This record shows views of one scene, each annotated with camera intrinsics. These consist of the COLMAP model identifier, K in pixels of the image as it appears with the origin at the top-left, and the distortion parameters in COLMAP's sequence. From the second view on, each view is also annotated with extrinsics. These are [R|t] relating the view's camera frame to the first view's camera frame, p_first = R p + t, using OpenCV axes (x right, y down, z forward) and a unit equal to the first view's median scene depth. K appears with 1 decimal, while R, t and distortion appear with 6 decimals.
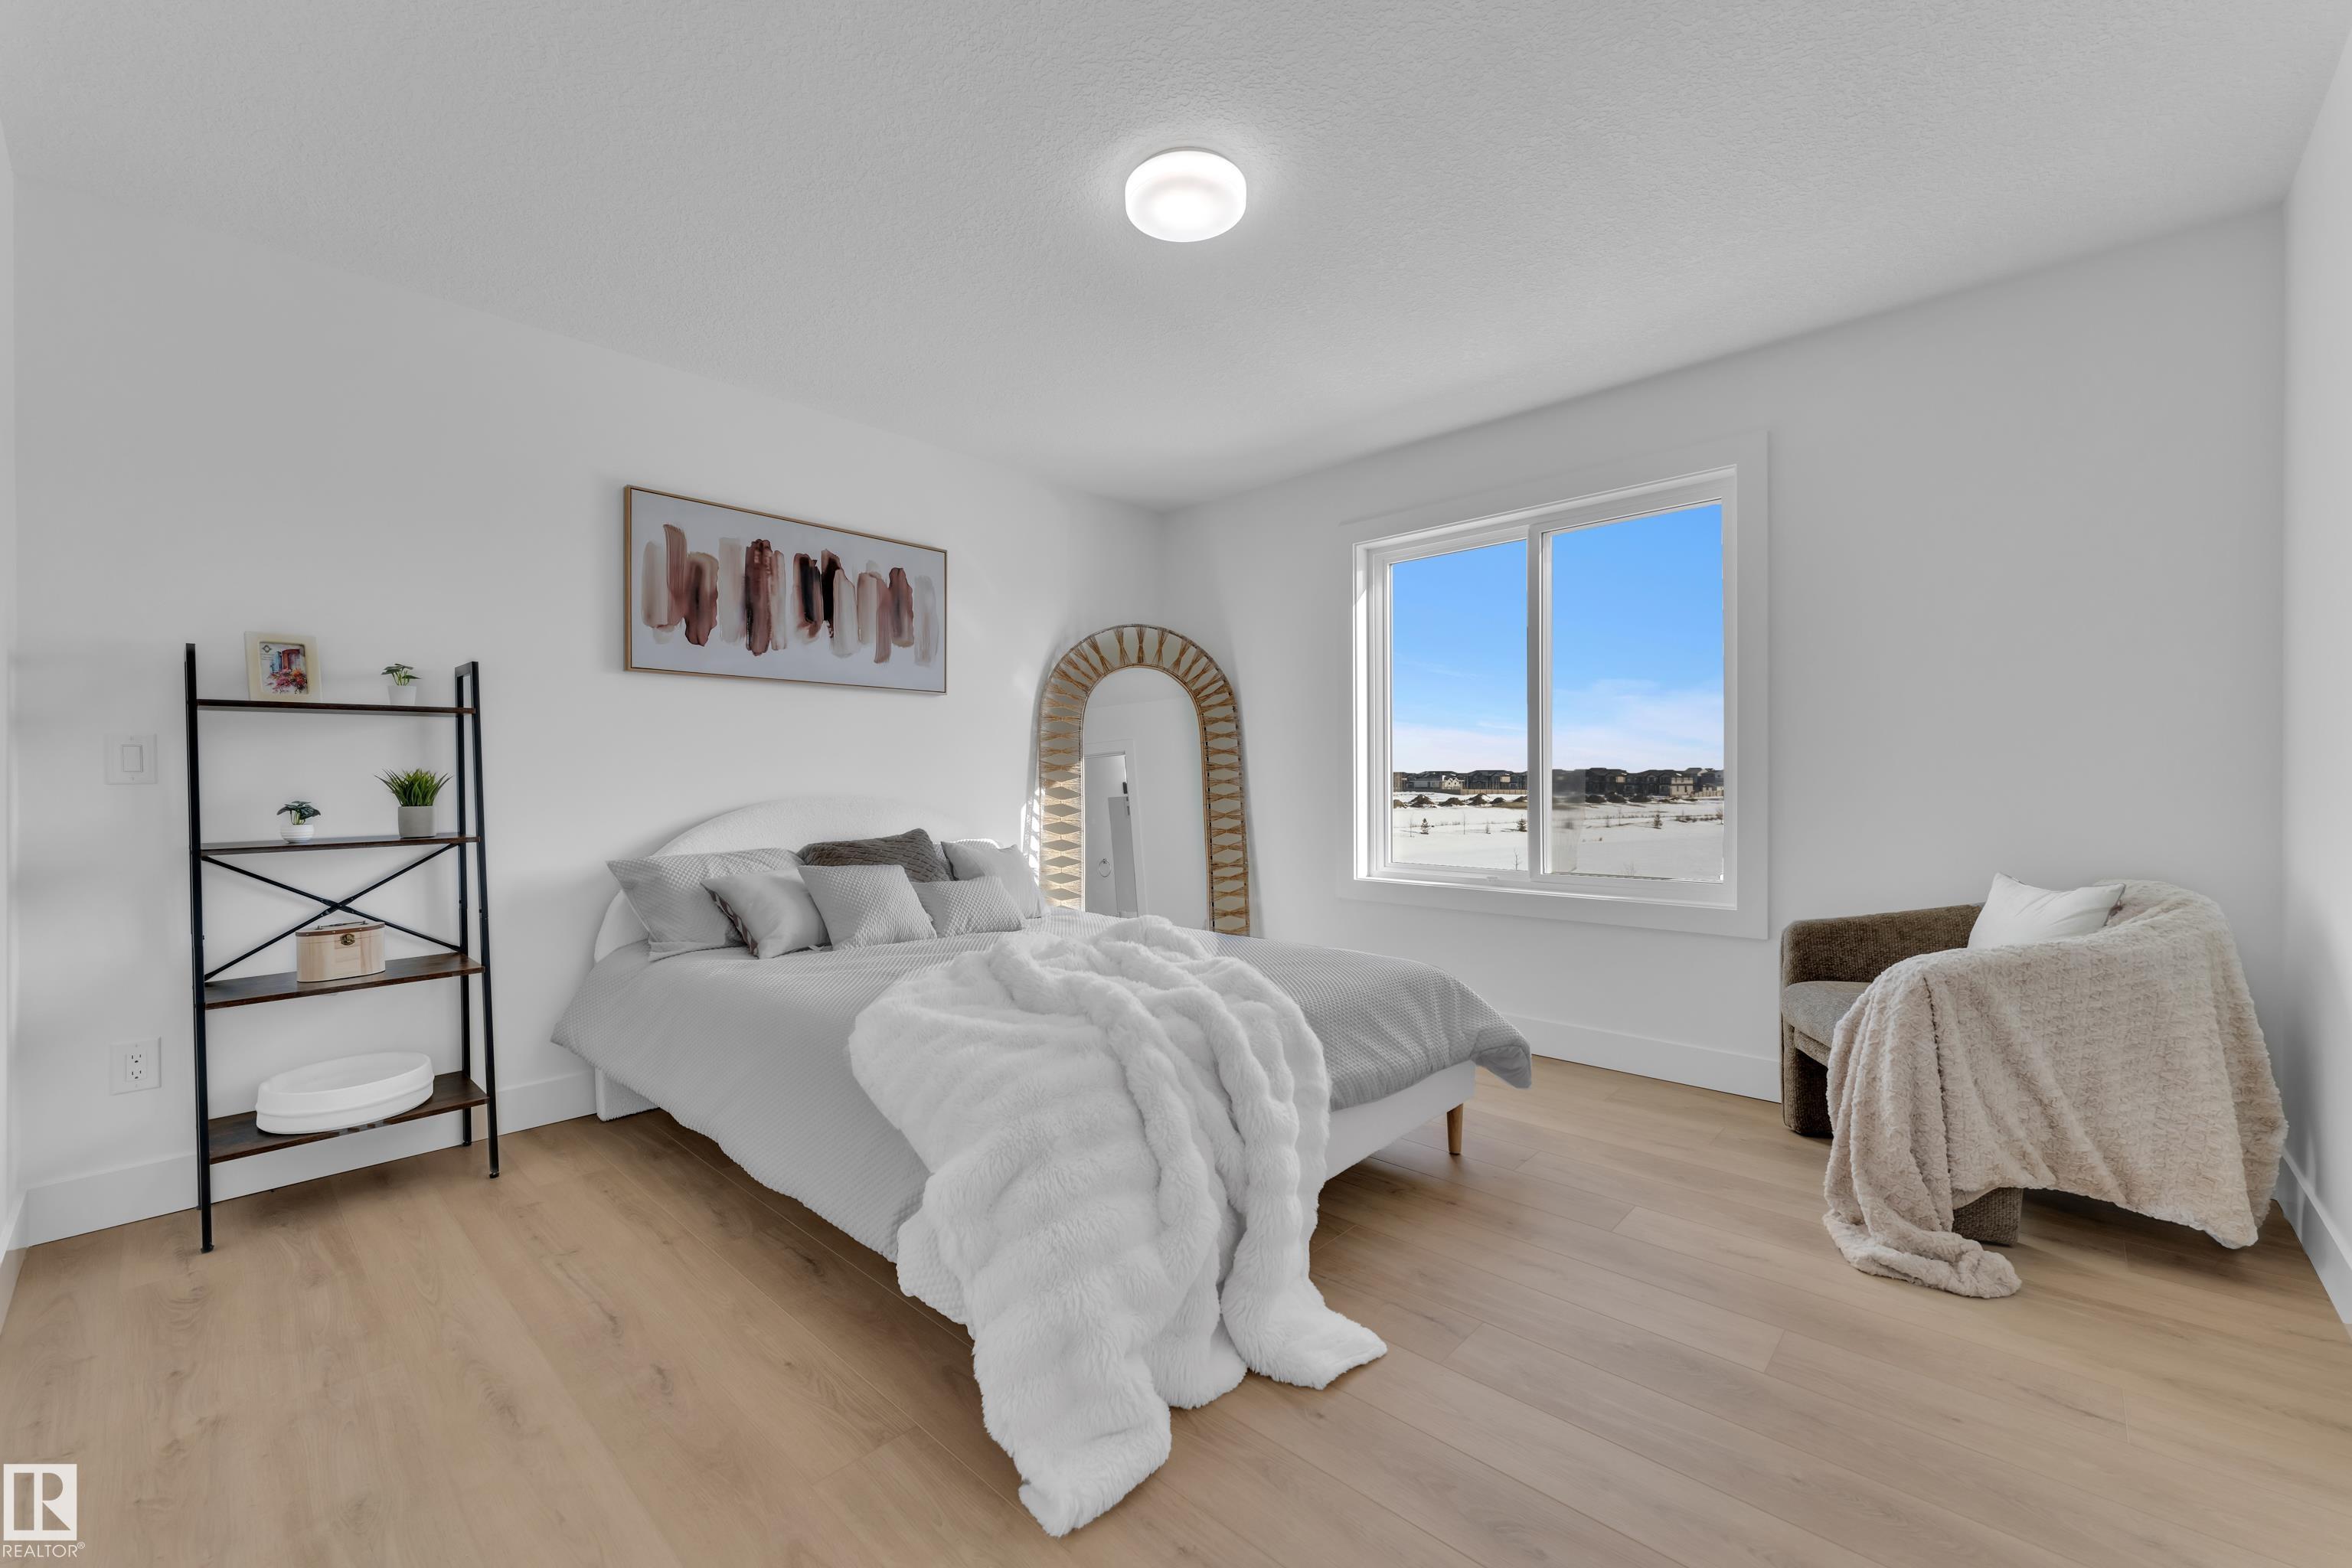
lens RADIAL K [[937.4, 0, 1155.9], [0, 937.4, 799.0], [0, 0, 1]] dist [0.003987, 0.000168]
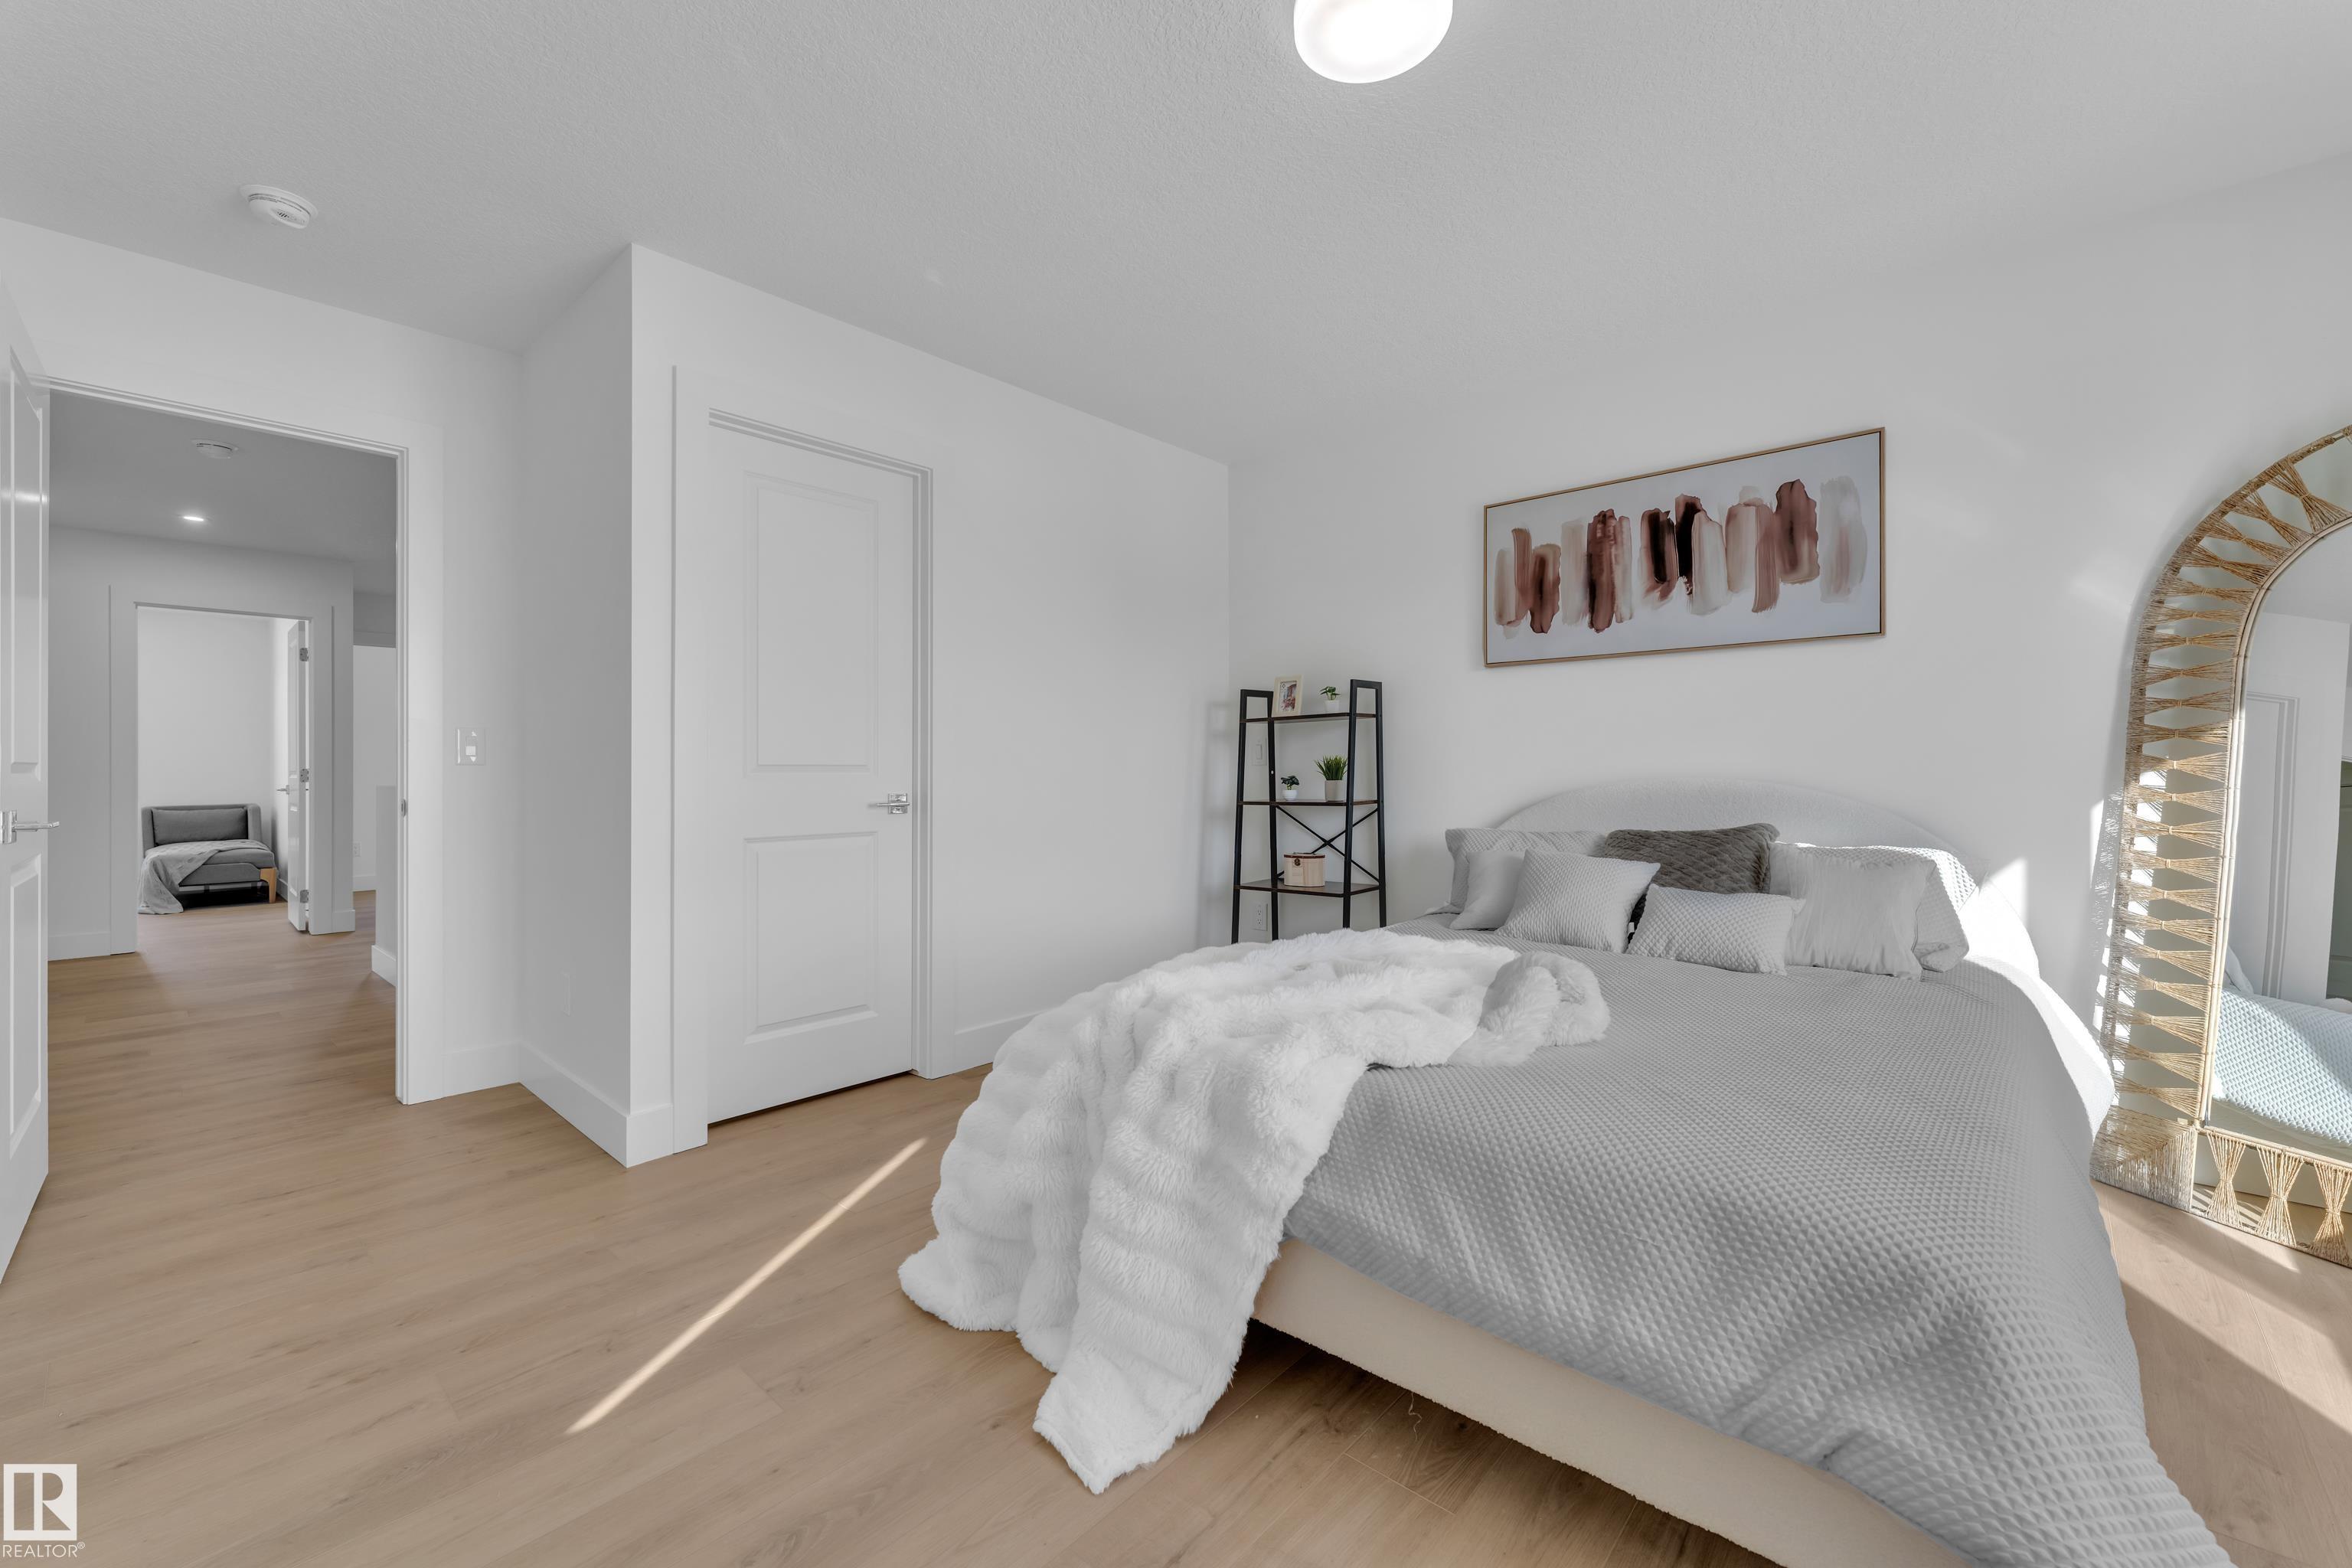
lens RADIAL K [[937.4, 0, 1168.4], [0, 937.4, 768.3], [0, 0, 1]] dist [0.003987, 0.000168]
pose [[0.031885, 0.004496, -0.999481, 0.521498], [-0.012992, 0.999907, 0.004083, -0.010664], [0.999407, 0.012855, 0.031941, 0.520855]]
